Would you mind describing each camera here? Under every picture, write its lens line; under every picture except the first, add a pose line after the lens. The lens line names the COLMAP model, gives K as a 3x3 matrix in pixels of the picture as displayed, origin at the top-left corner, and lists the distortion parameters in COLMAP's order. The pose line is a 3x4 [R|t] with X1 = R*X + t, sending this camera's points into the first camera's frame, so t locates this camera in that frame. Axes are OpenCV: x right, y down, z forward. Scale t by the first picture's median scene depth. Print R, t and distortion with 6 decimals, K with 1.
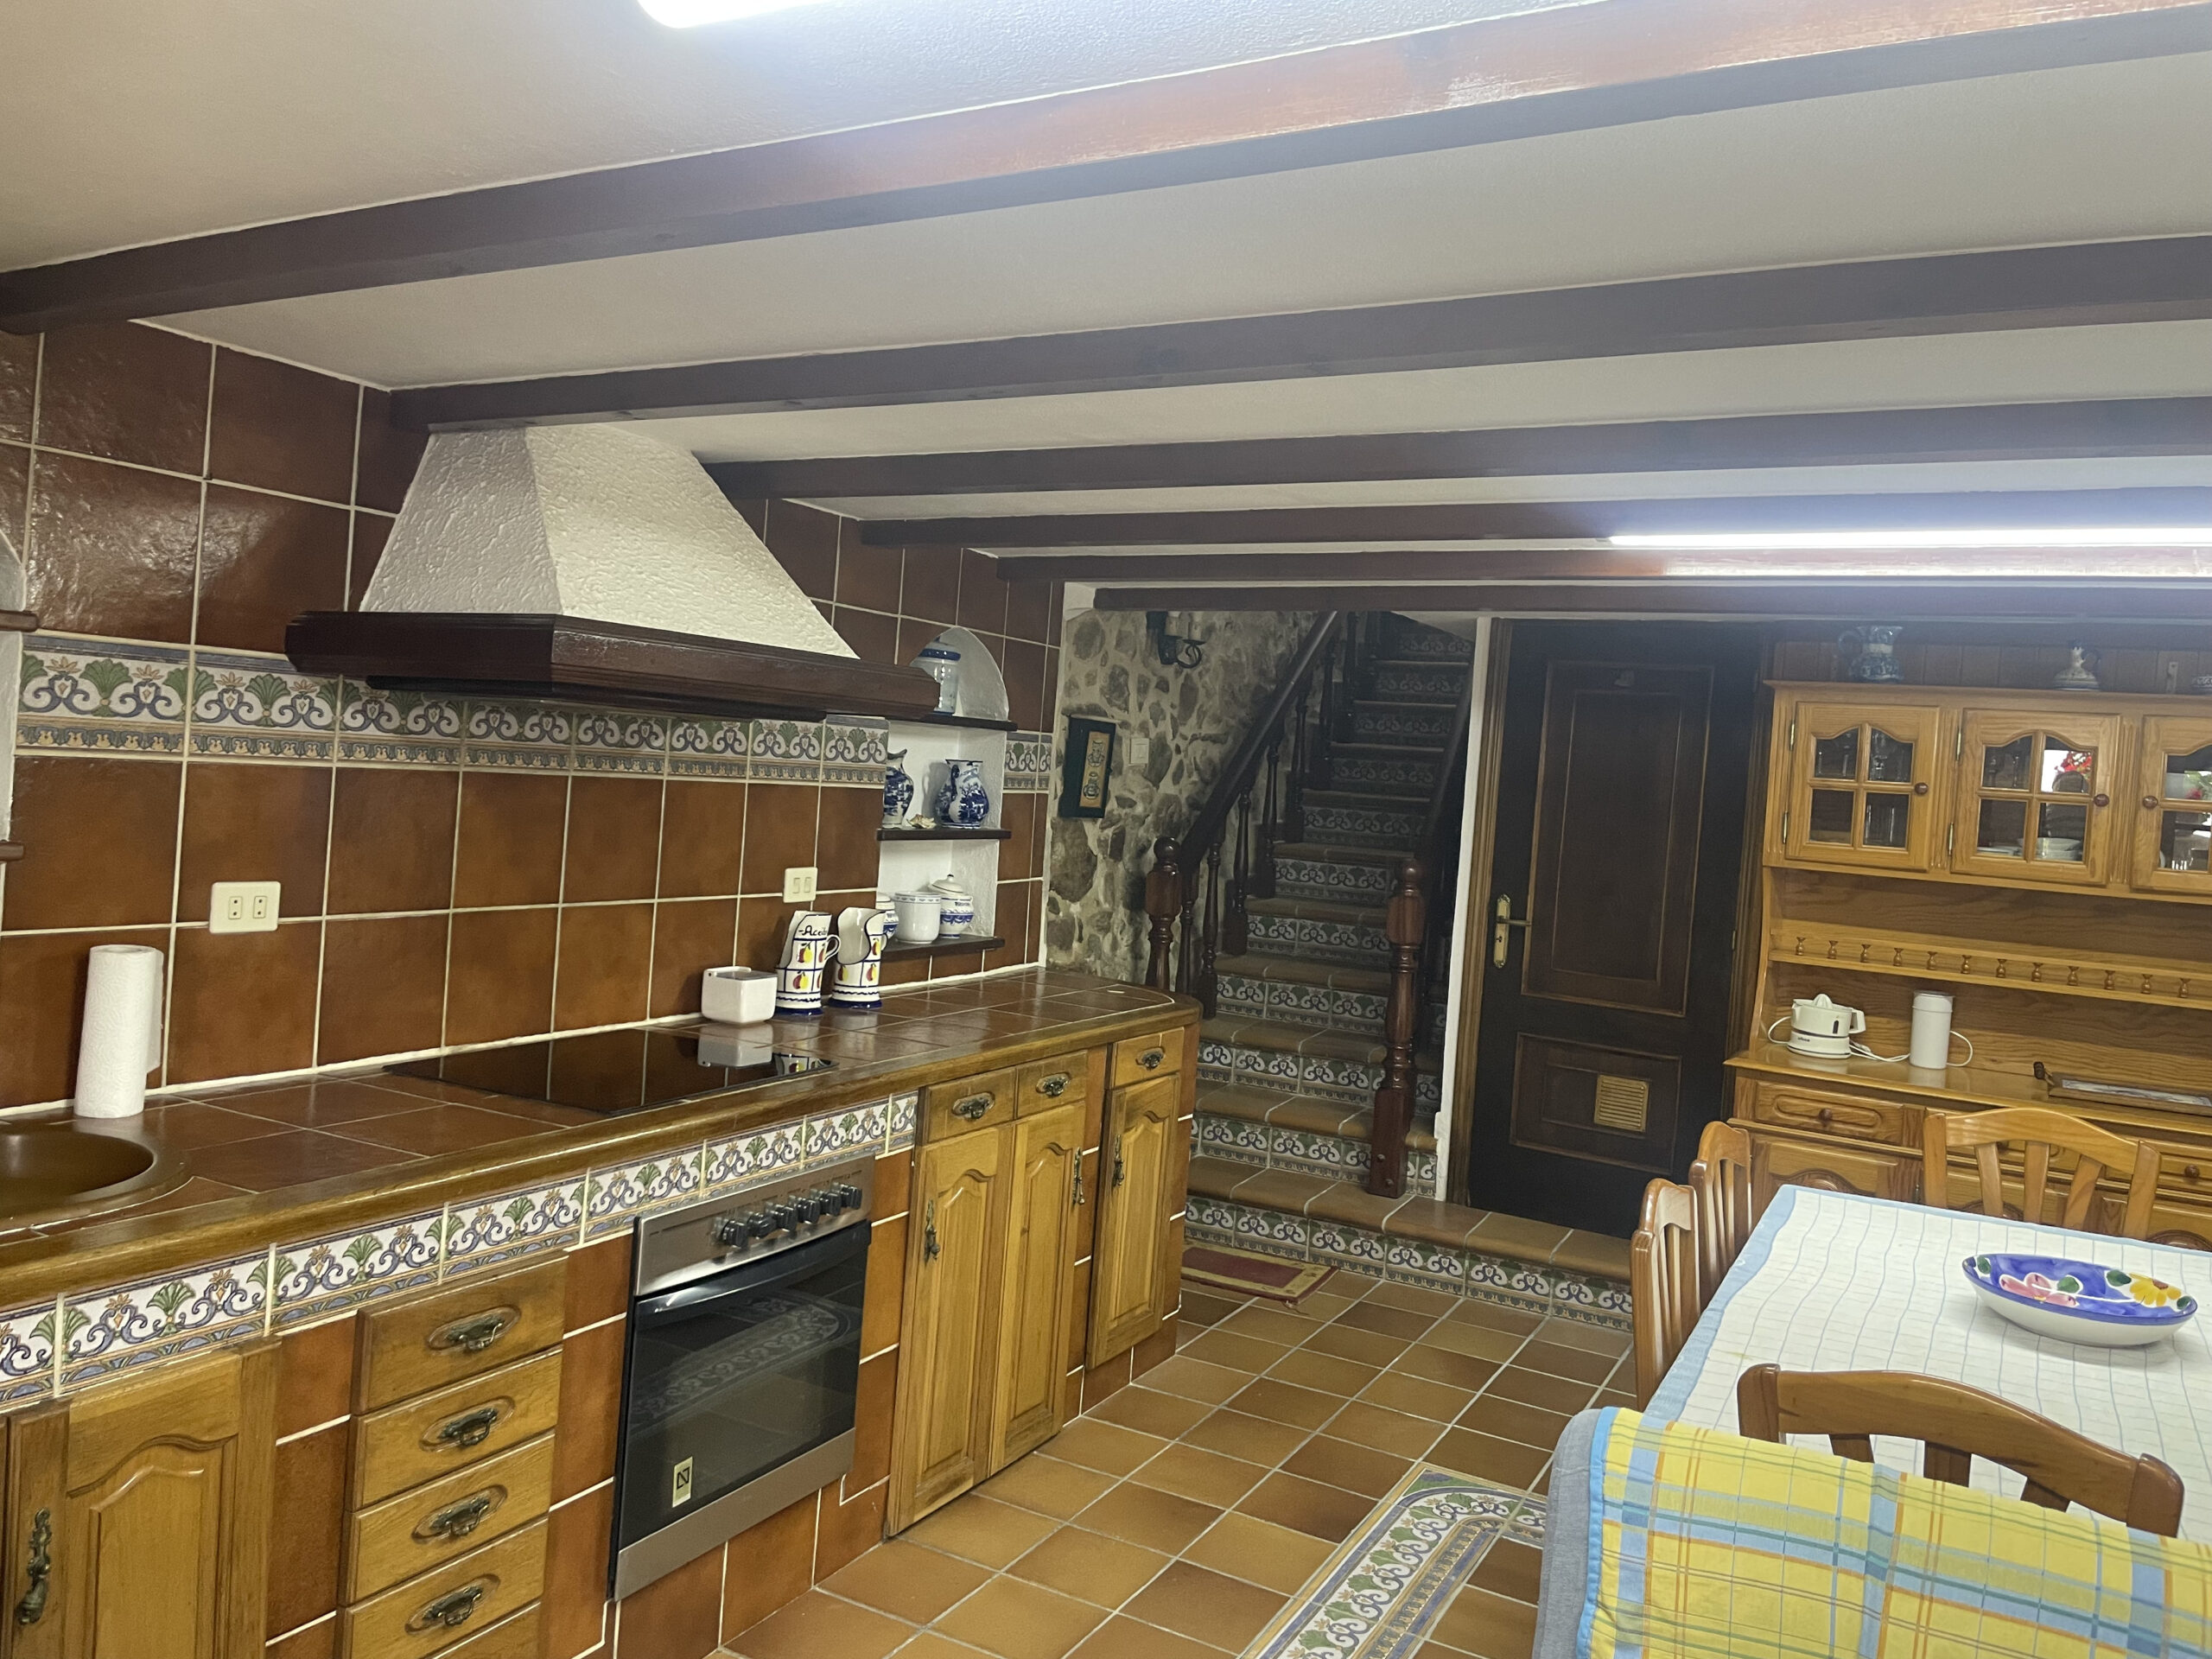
lens RADIAL K [[1671.8, 0, 1106.0], [0, 1671.8, 829.5], [0, 0, 1]] dist [0.105351, -0.150235]
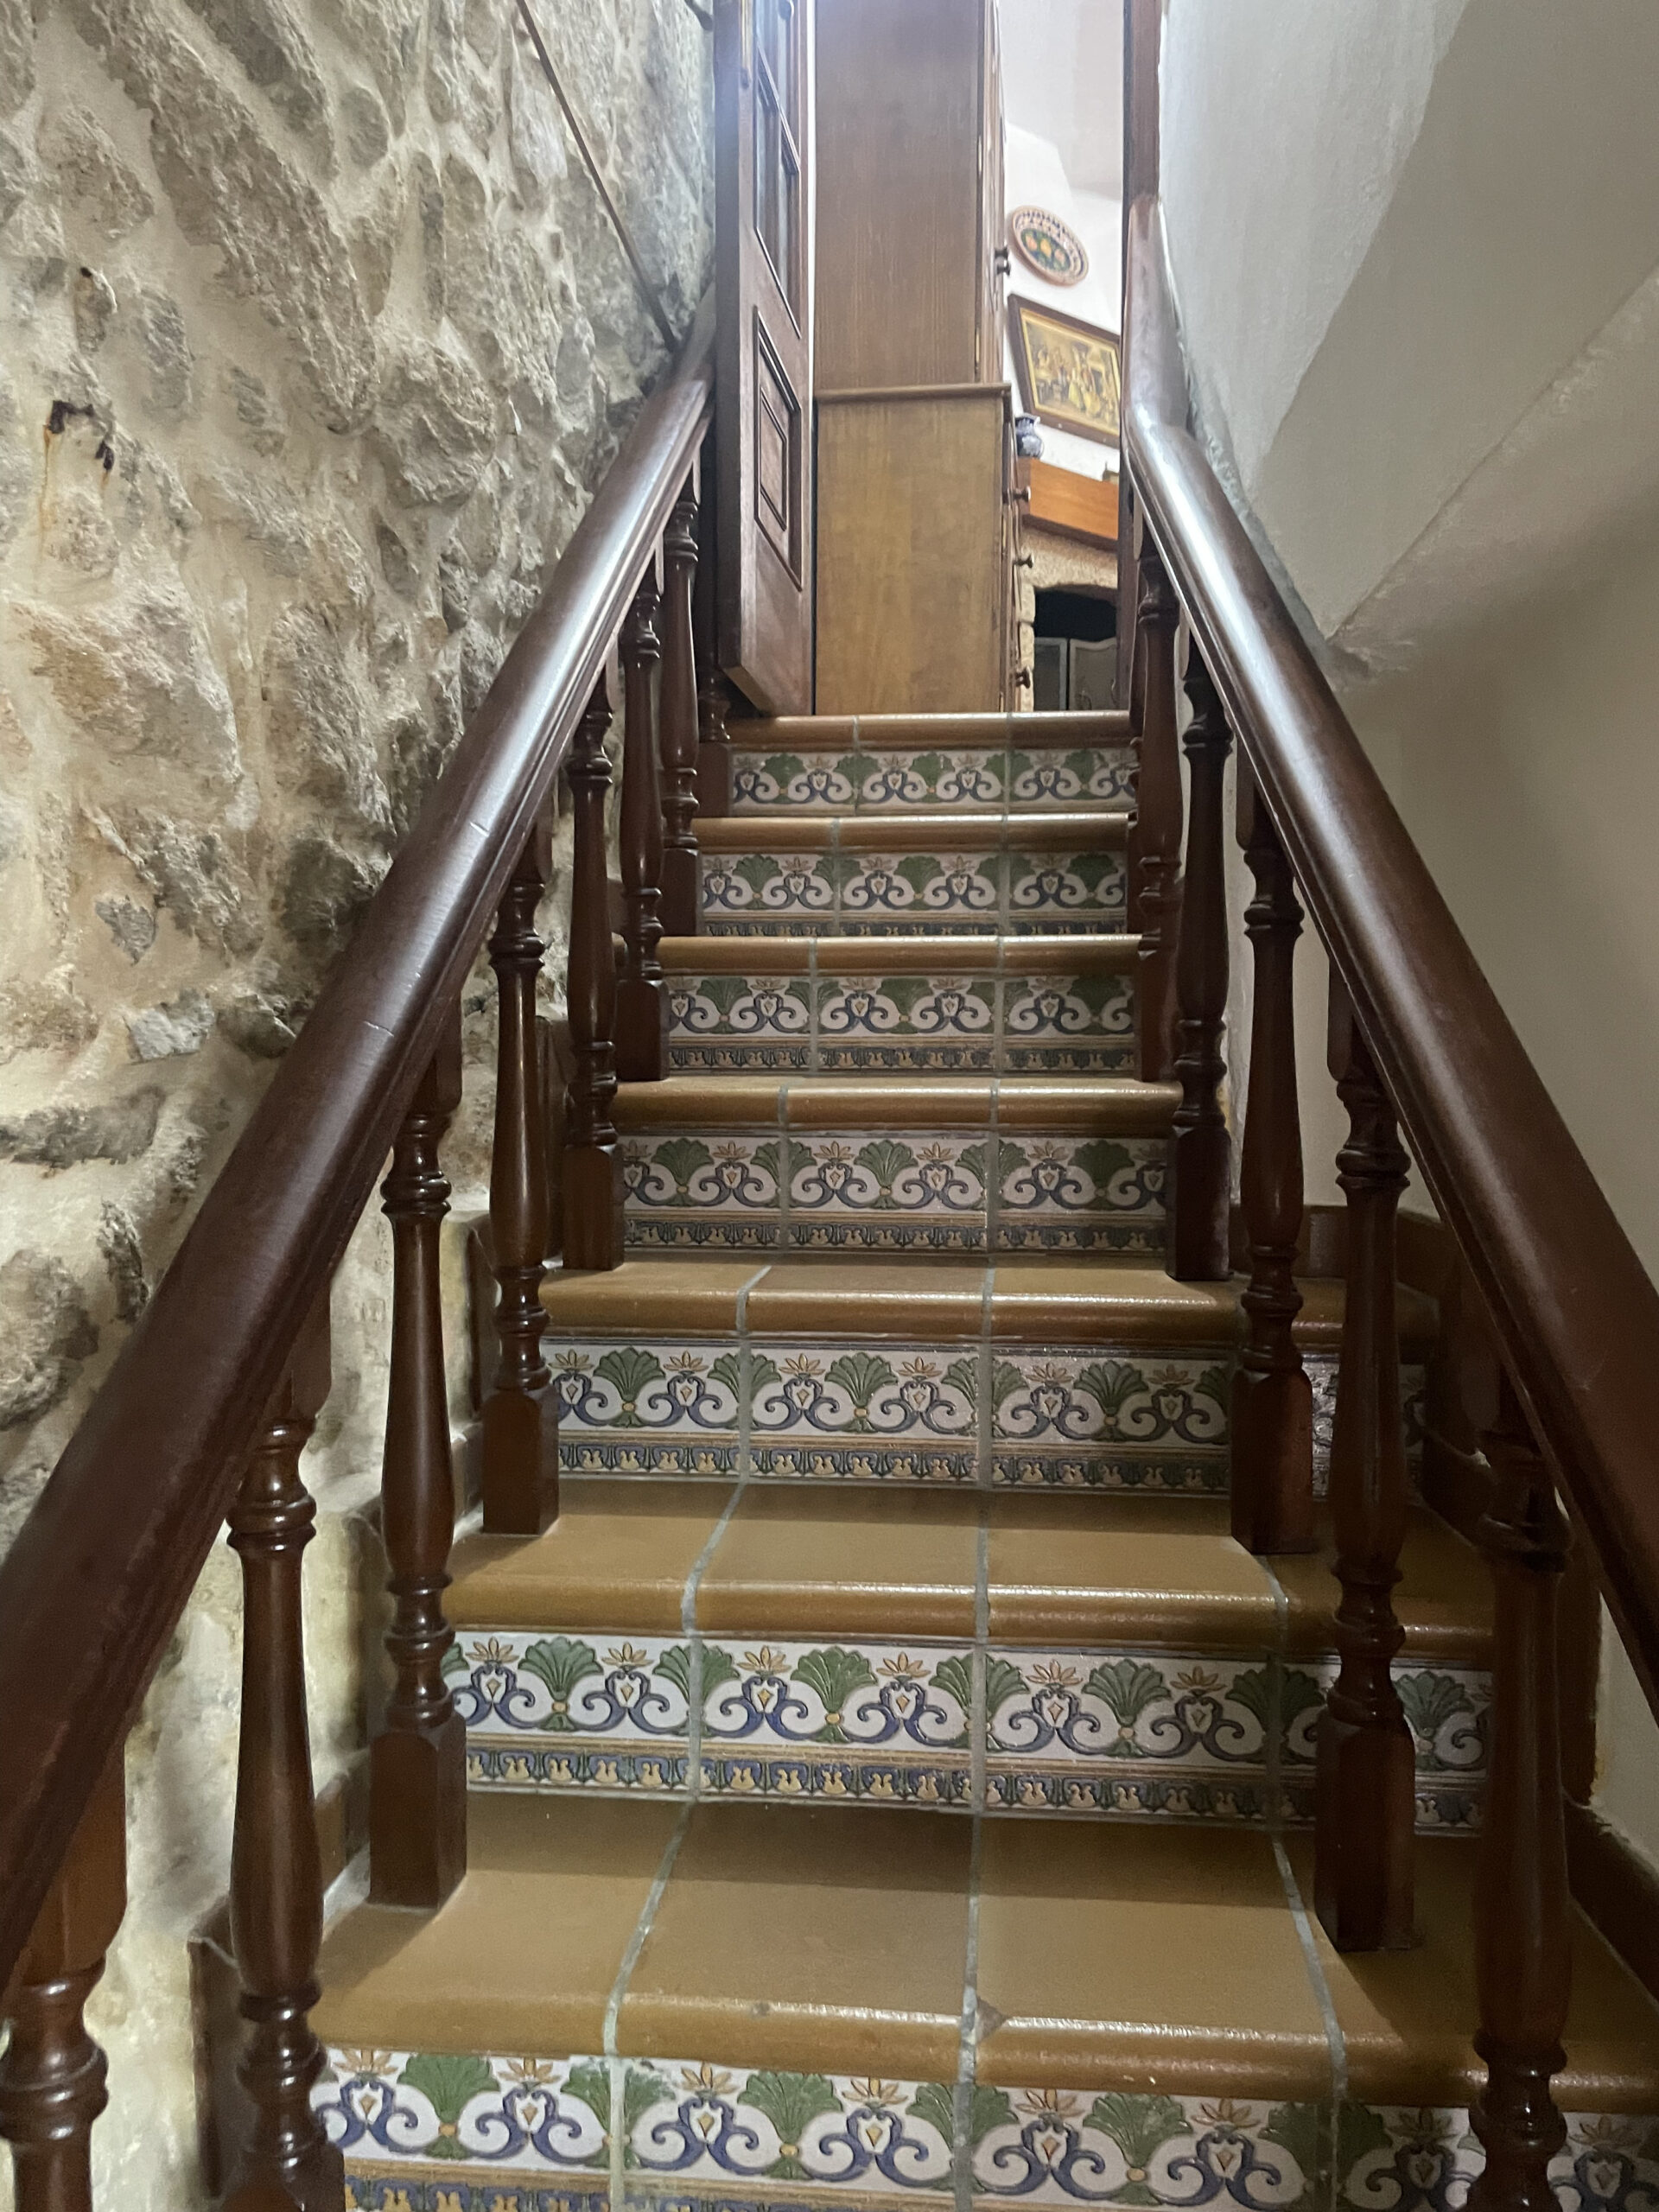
lens RADIAL K [[1671.8, 0, 829.5], [0, 1671.8, 1106.0], [0, 0, 1]] dist [0.105351, -0.150235]
pose [[0.929195, -0.072102, 0.362488, 0.074445], [0.074648, 0.997185, 0.006998, -0.052147], [-0.361972, 0.020556, 0.931962, 0.801641]]
